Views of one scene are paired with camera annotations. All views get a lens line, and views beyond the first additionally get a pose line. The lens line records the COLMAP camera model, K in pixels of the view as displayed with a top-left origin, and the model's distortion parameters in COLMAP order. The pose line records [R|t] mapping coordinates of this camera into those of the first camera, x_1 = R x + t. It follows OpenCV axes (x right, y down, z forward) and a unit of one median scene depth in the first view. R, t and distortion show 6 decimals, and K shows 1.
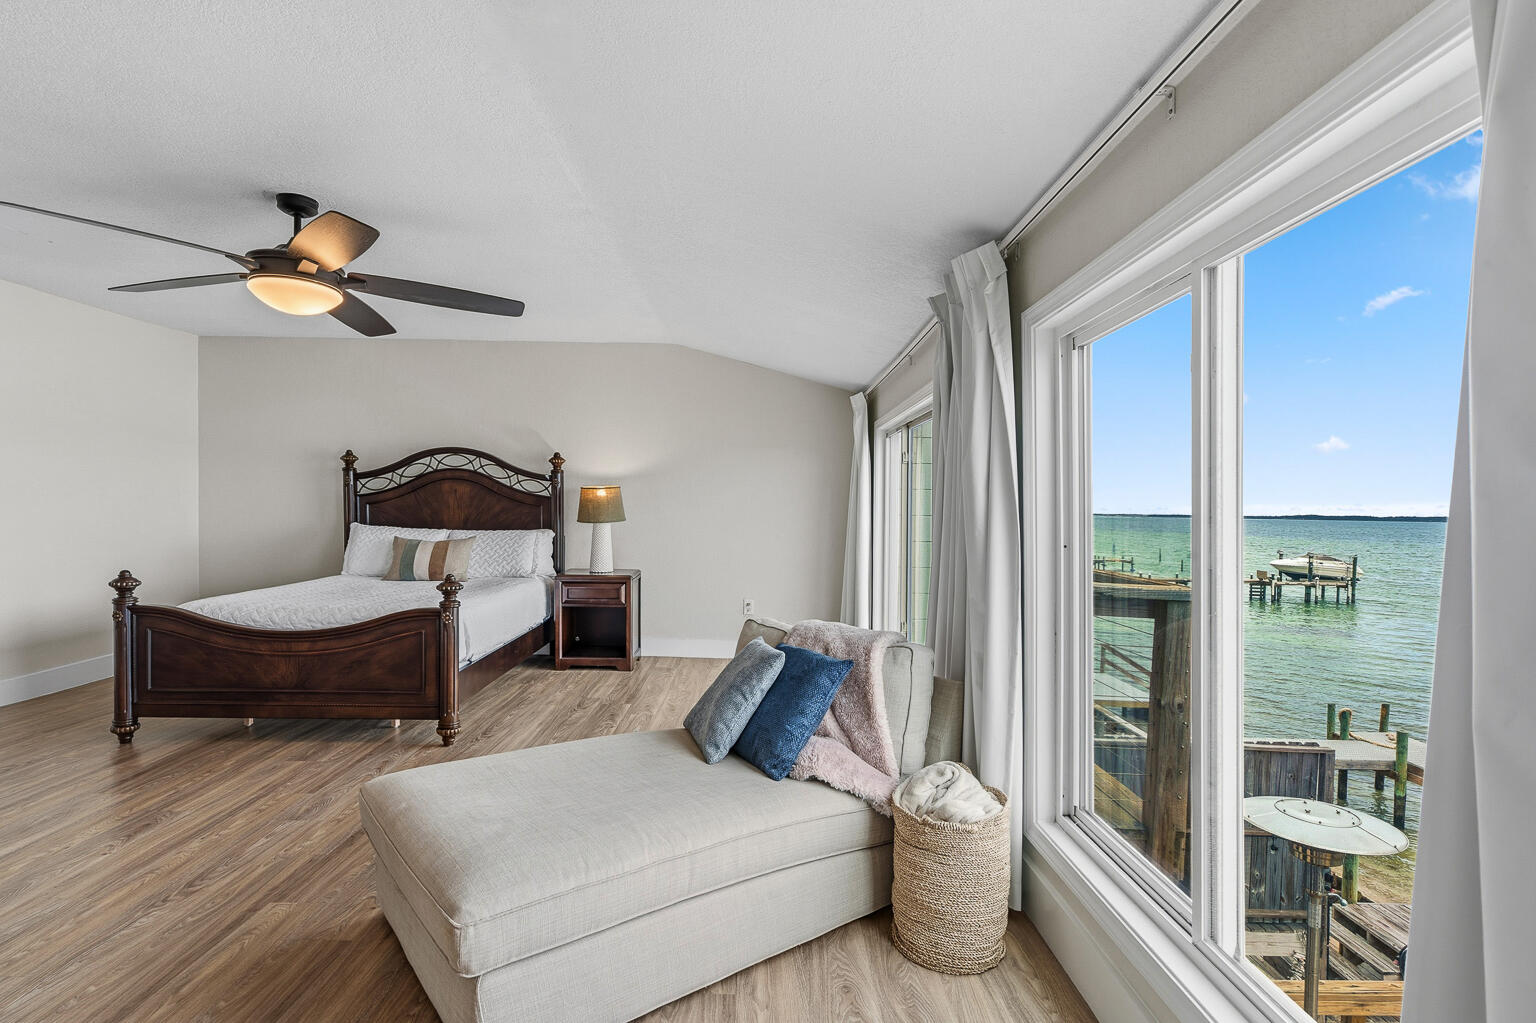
lens RADIAL K [[754.4, 0, 753.5], [0, 754.4, 518.4], [0, 0, 1]] dist [0.002818, 0.002011]
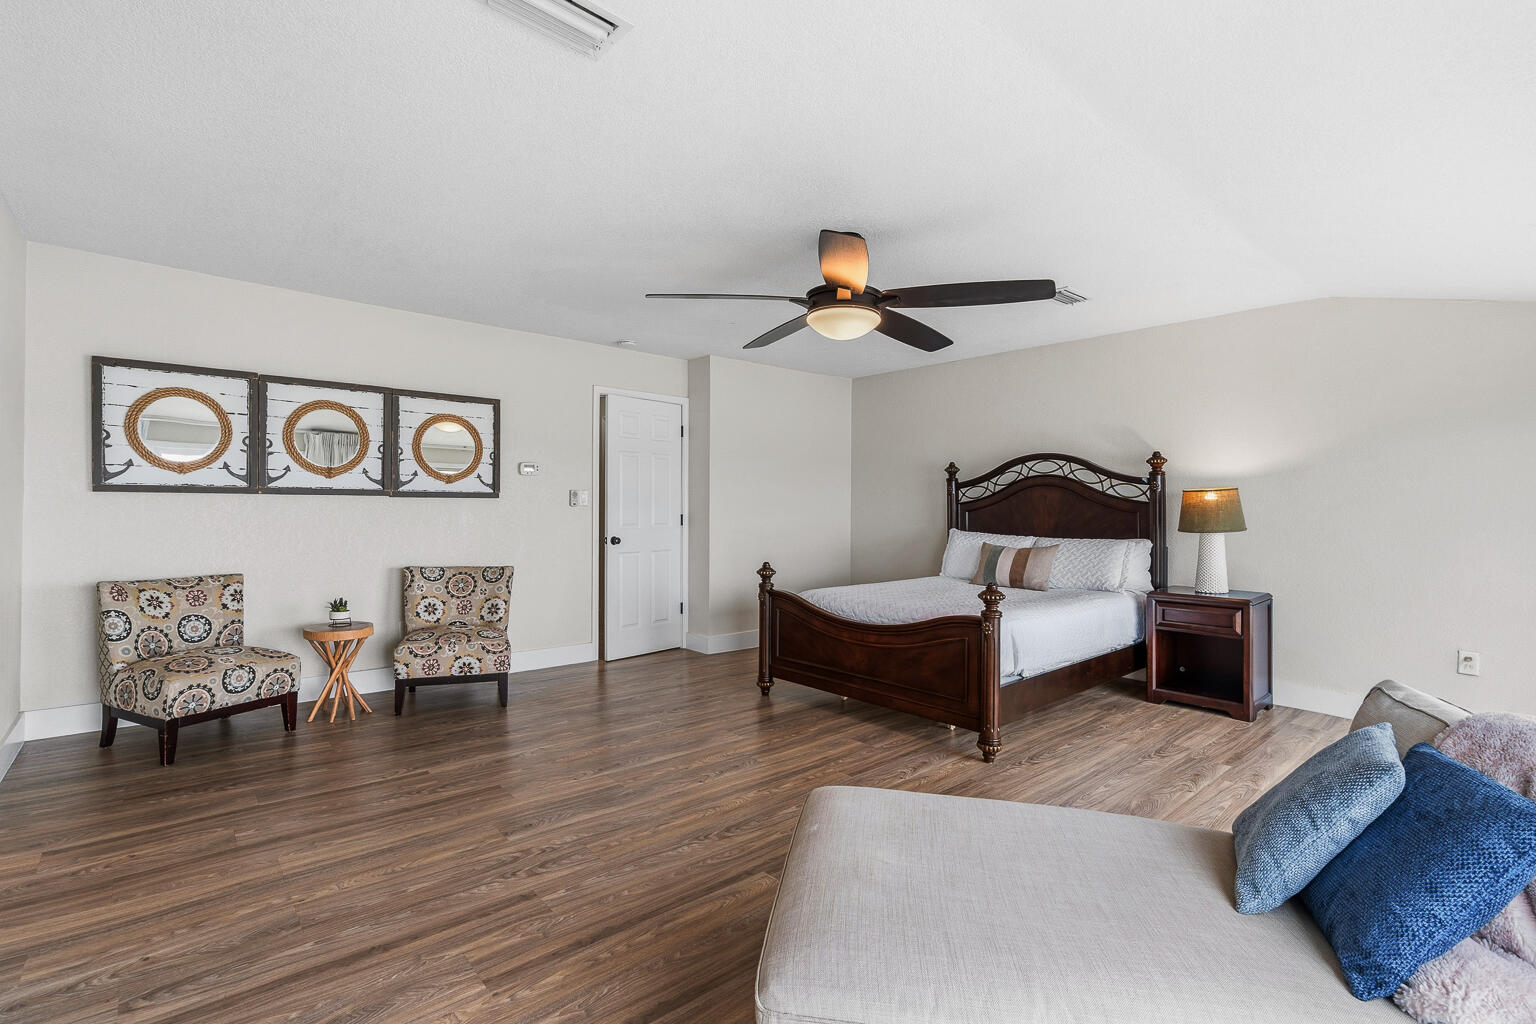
lens RADIAL K [[704.0, 0, 766.5], [0, 704.0, 513.1], [0, 0, 1]] dist [-0.005693, 0.004812]
pose [[0.661111, -0.003229, -0.750281, 0.054117], [-0.011260, 0.999835, -0.014225, 0.000832], [0.750203, 0.017853, 0.660966, 0.131185]]
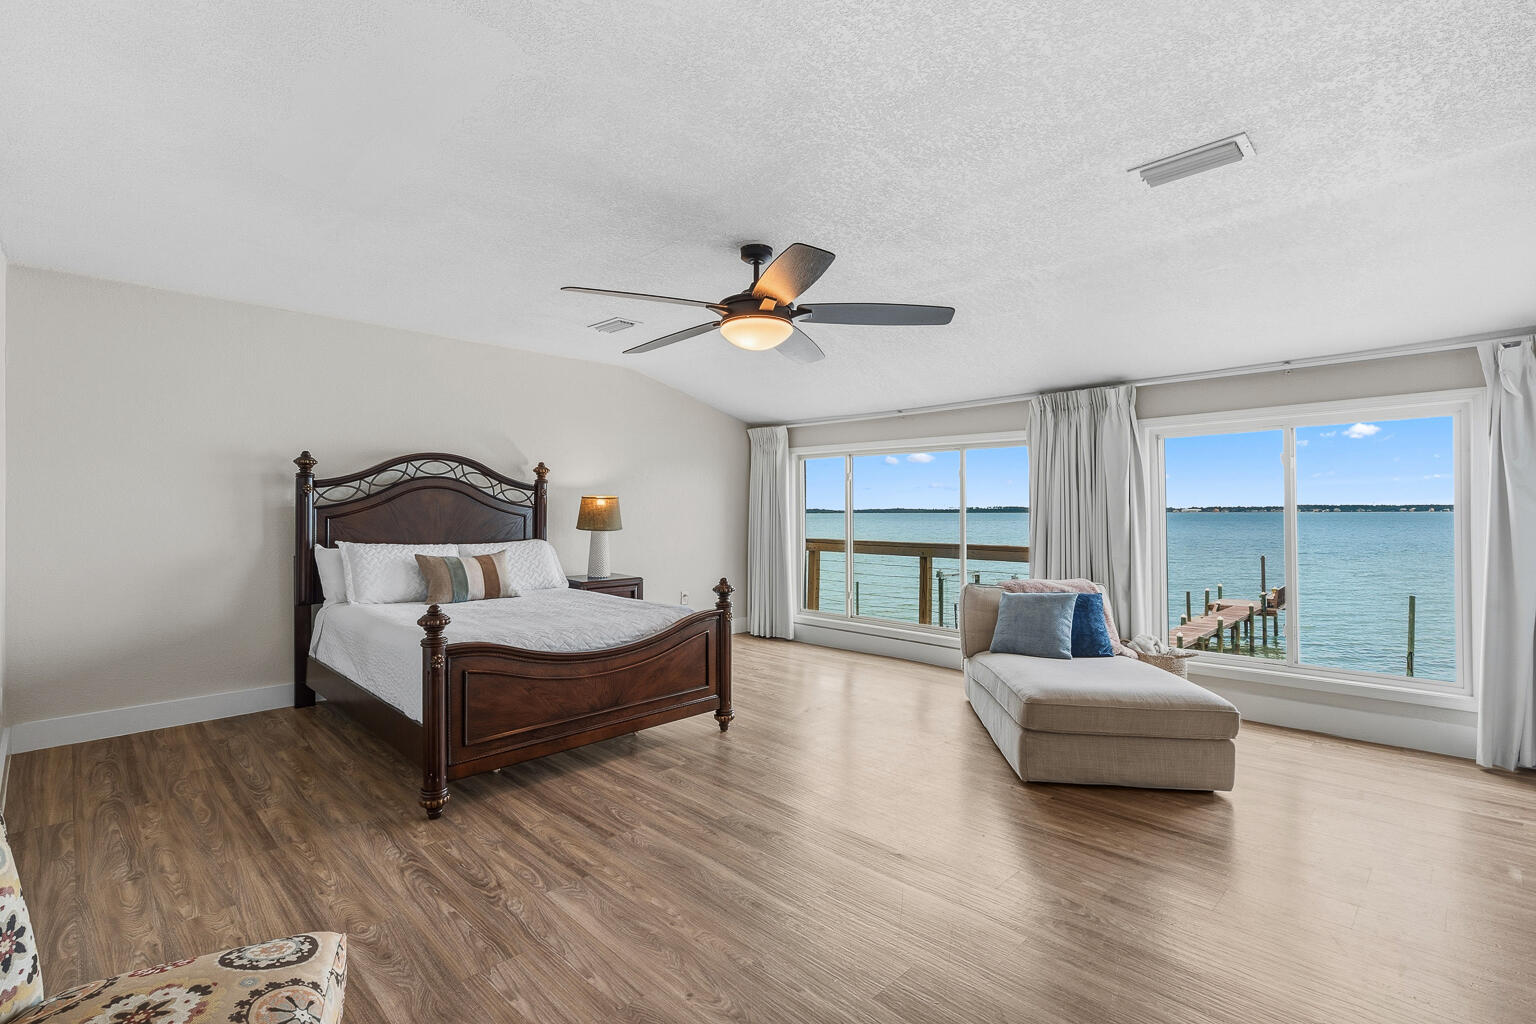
lens RADIAL K [[704.0, 0, 756.4], [0, 704.0, 498.9], [0, 0, 1]] dist [-0.005693, 0.004812]
pose [[0.718353, -0.006875, 0.695645, -0.743391], [0.025340, 0.999546, -0.016288, -0.016826], [-0.695217, 0.029328, 0.718201, 0.139239]]
